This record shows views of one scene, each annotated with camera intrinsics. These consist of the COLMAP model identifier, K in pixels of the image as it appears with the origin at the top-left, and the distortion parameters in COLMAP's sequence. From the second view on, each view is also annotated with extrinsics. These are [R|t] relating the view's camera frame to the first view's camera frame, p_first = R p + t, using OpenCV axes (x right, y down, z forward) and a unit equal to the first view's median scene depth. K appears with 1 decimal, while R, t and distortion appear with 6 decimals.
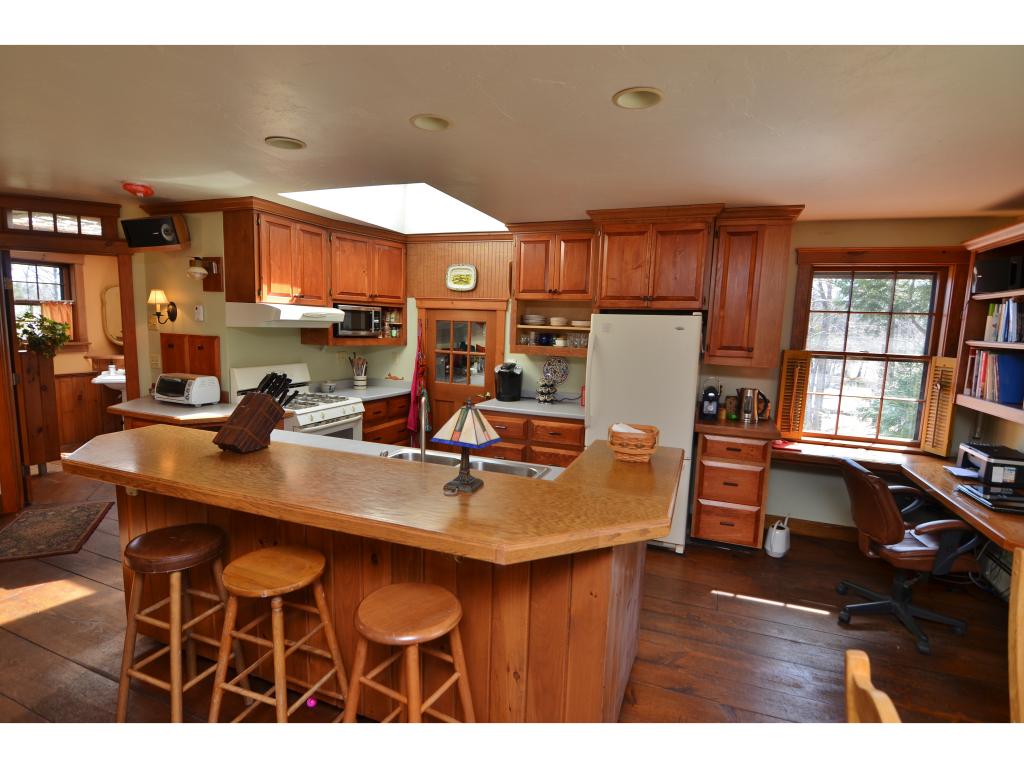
lens RADIAL K [[510.6, 0, 512.0], [0, 510.6, 384.0], [0, 0, 1]] dist [-0.001286, -0.000302]
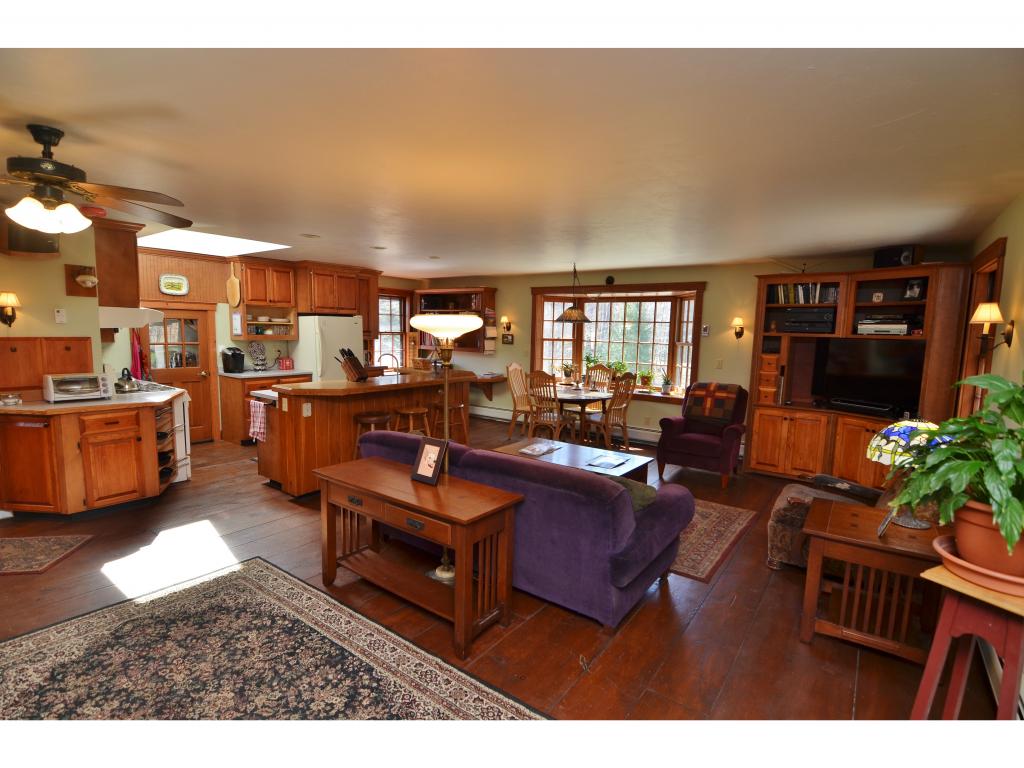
lens RADIAL K [[500.6, 0, 511.4], [0, 500.6, 388.8], [0, 0, 1]] dist [-0.002940, -0.011774]
pose [[0.259584, -0.142251, 0.955186, -1.340014], [0.098701, 0.987820, 0.120288, -0.020613], [-0.960664, 0.063053, 0.270462, -0.163408]]
